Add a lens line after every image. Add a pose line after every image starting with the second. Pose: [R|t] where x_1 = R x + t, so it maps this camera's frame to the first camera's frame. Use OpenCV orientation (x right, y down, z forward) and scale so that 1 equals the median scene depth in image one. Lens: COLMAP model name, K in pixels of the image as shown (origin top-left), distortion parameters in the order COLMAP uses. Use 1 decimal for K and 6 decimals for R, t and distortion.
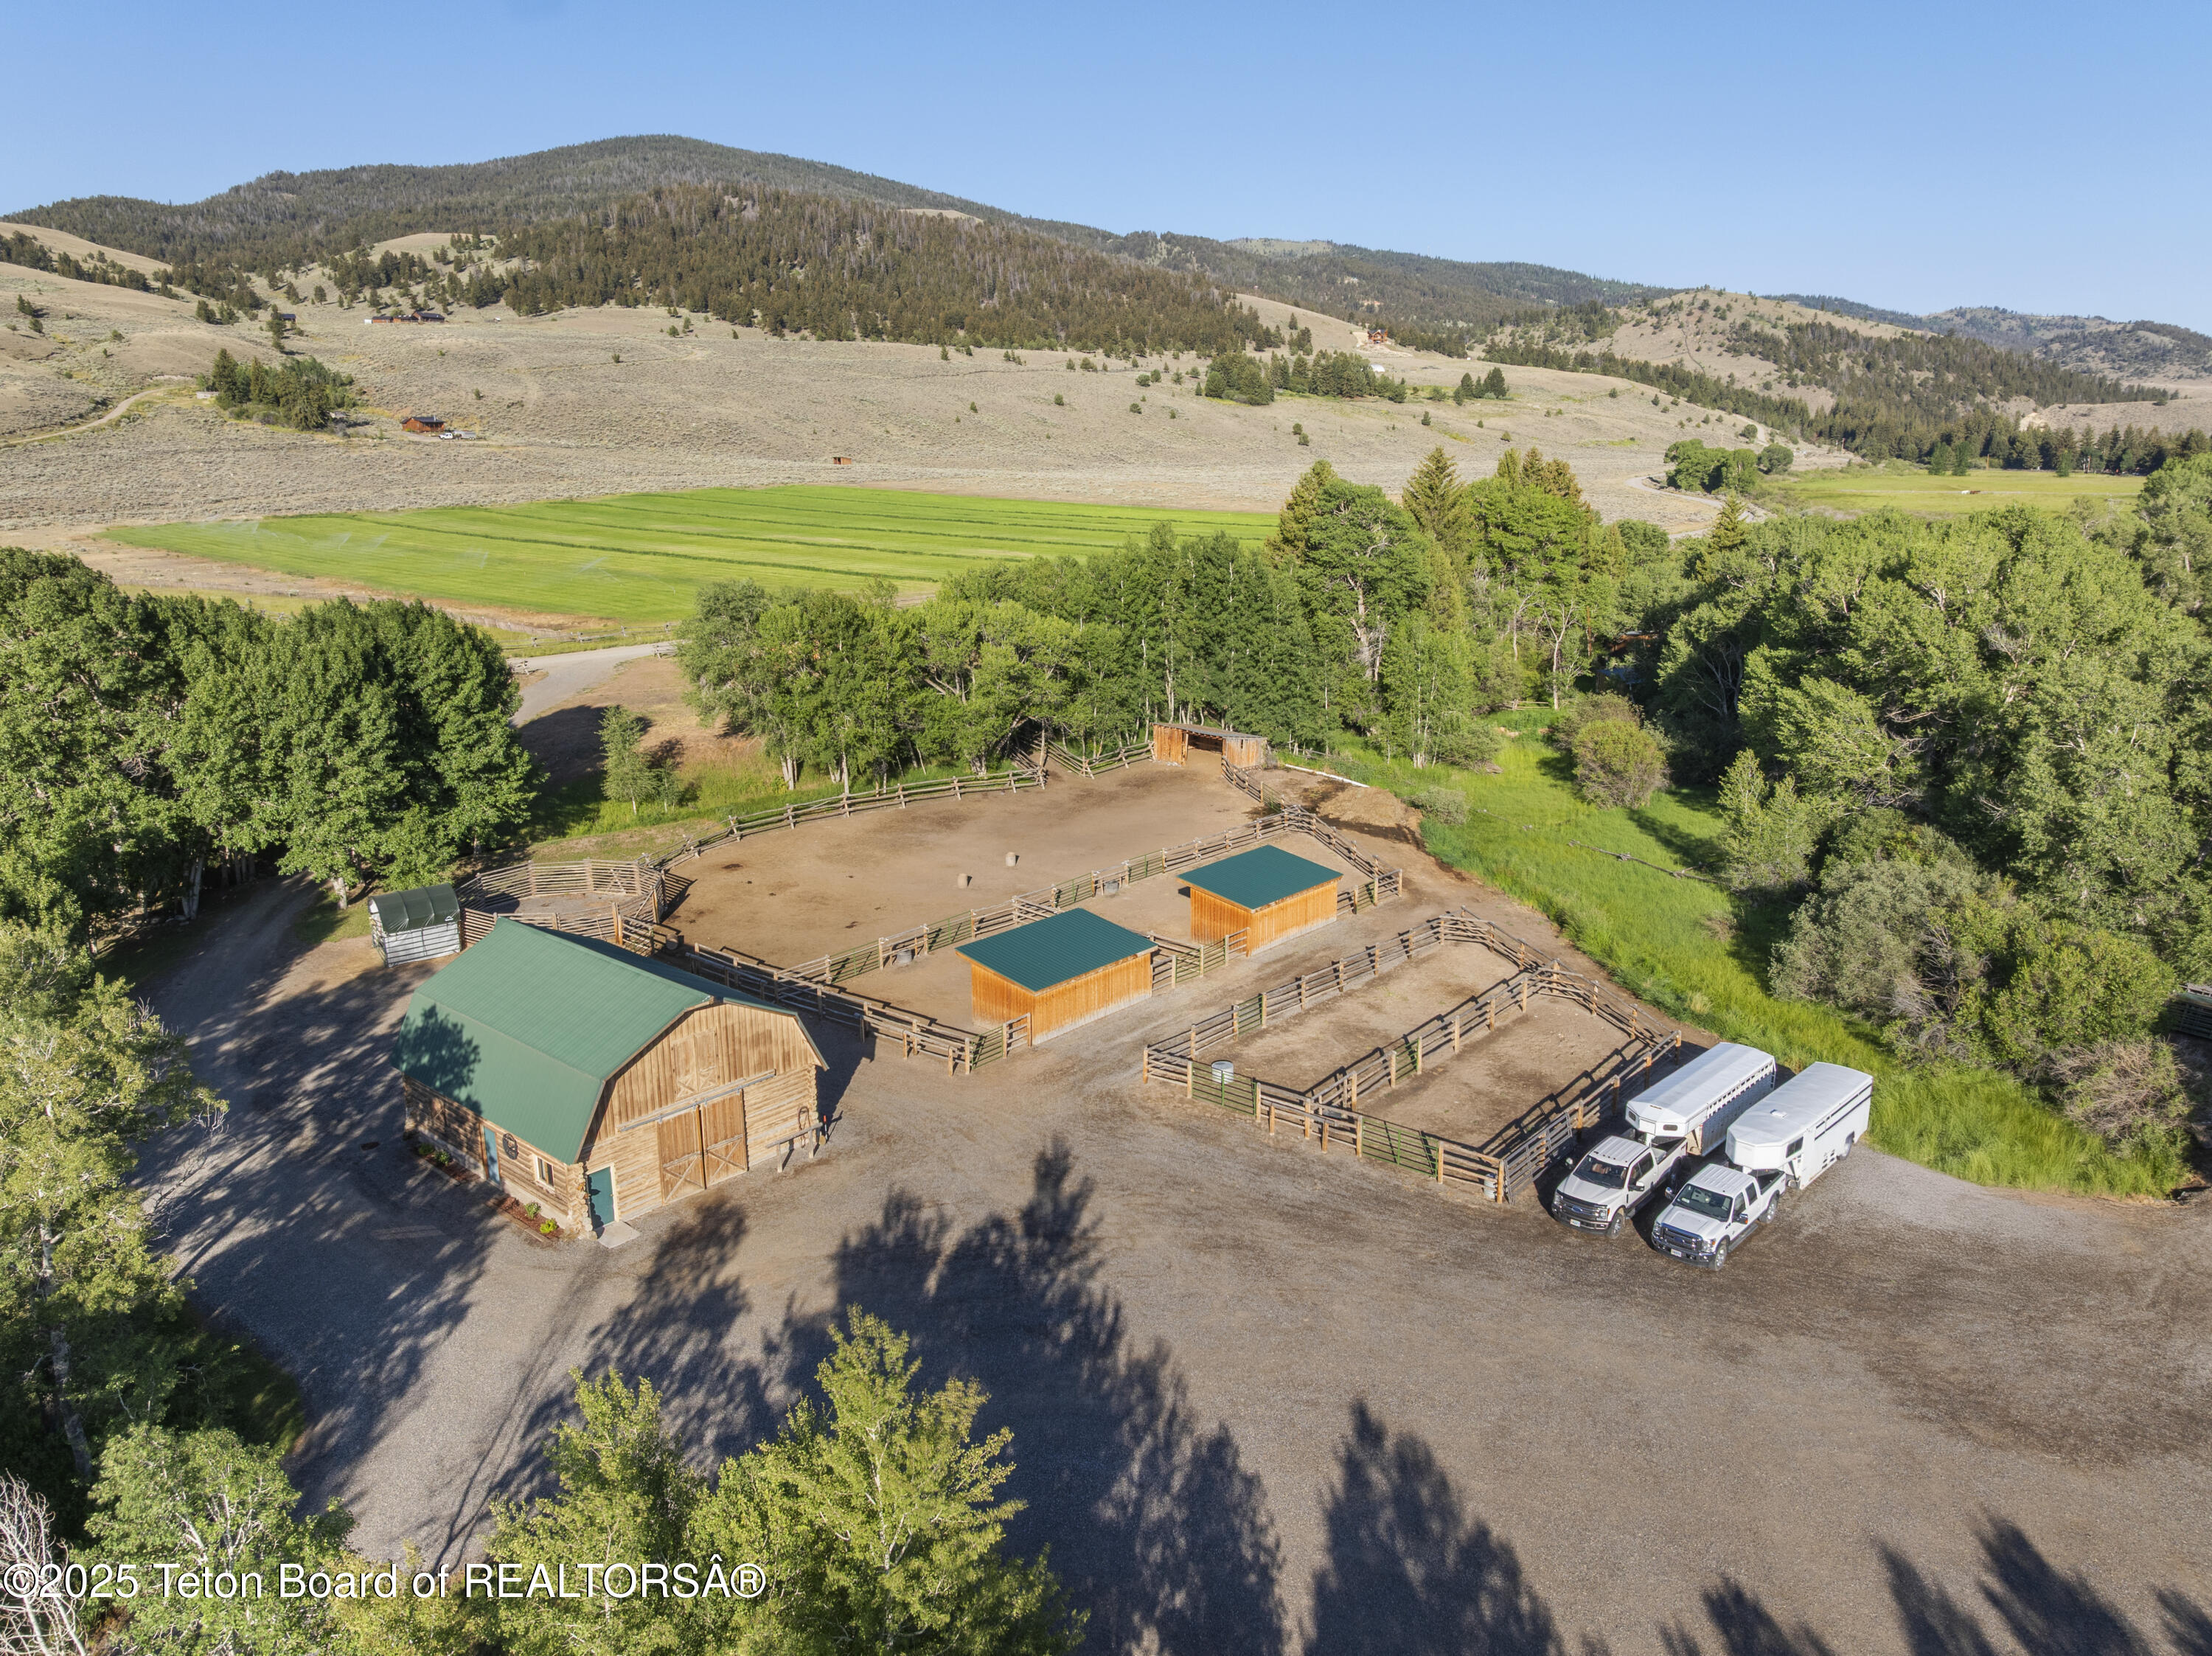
lens RADIAL K [[1561.9, 0, 1121.7], [0, 1561.9, 794.3], [0, 0, 1]] dist [-0.034995, -0.009693]
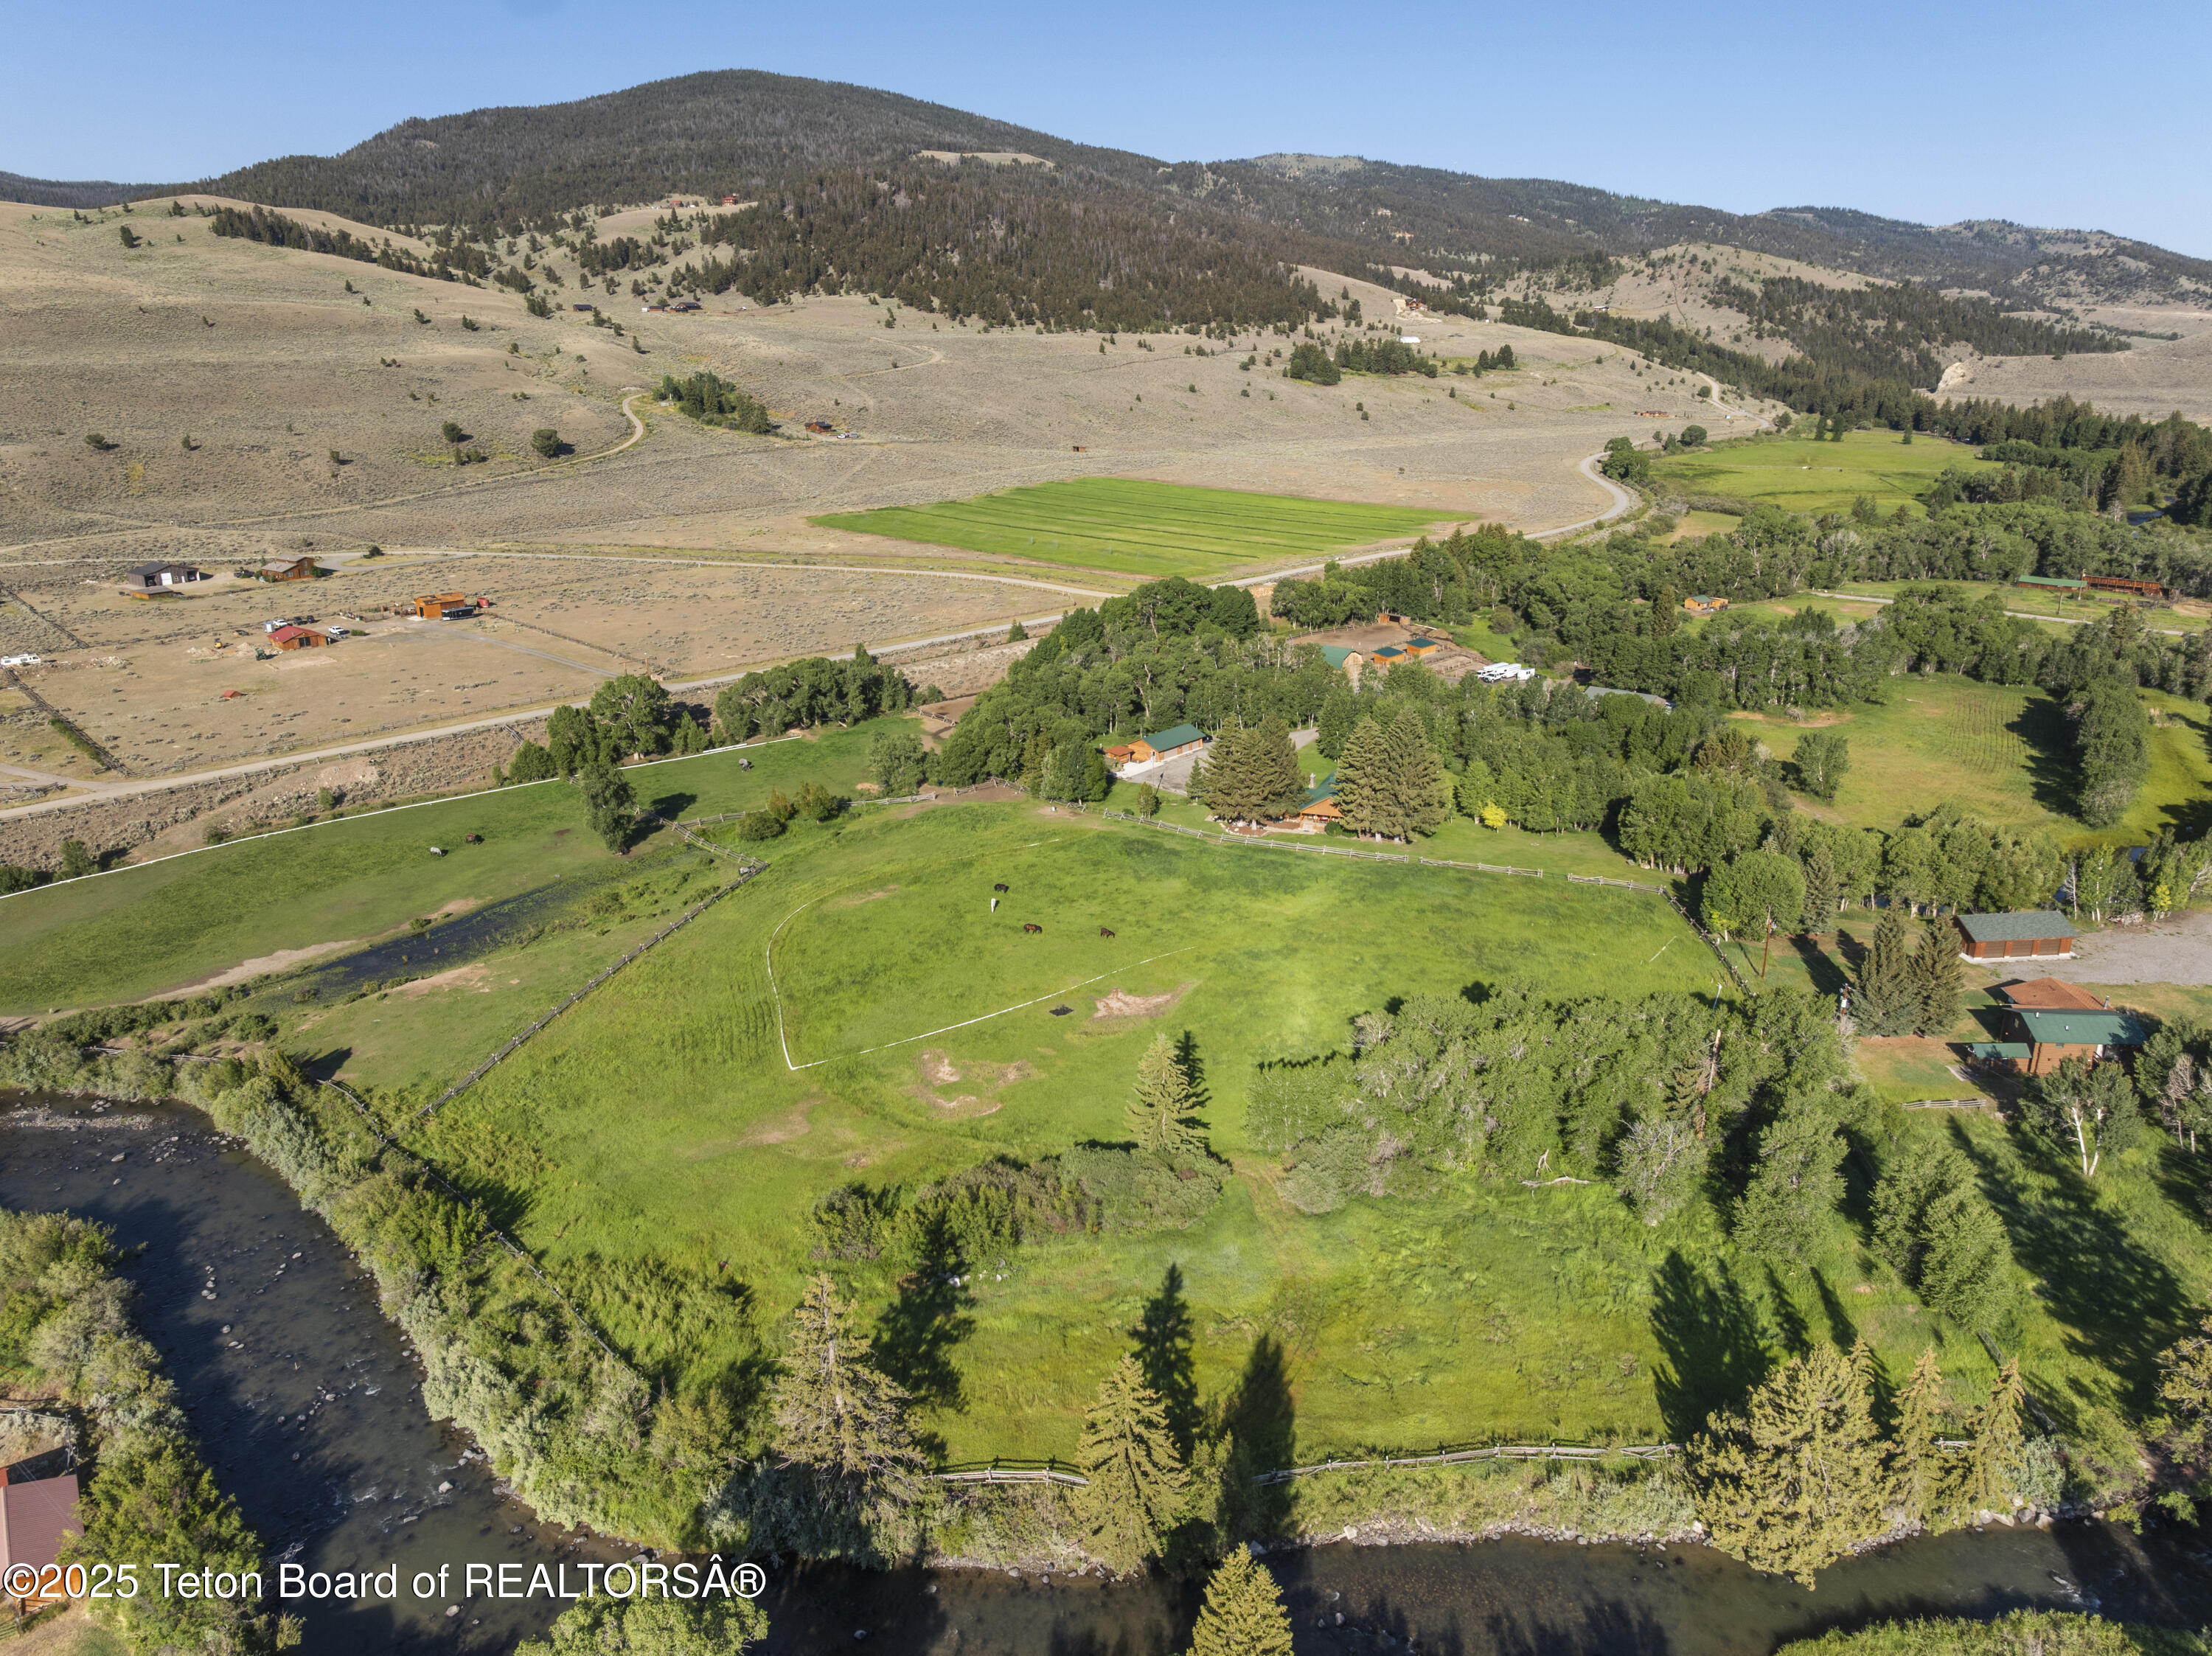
lens RADIAL K [[1561.9, 0, 1113.4], [0, 1561.9, 810.0], [0, 0, 1]] dist [-0.034995, -0.009693]
pose [[0.999873, 0.002947, -0.015637, -0.536996], [-0.001774, 0.997216, 0.074551, 0.141460], [0.015814, -0.074514, 0.997095, -2.656641]]
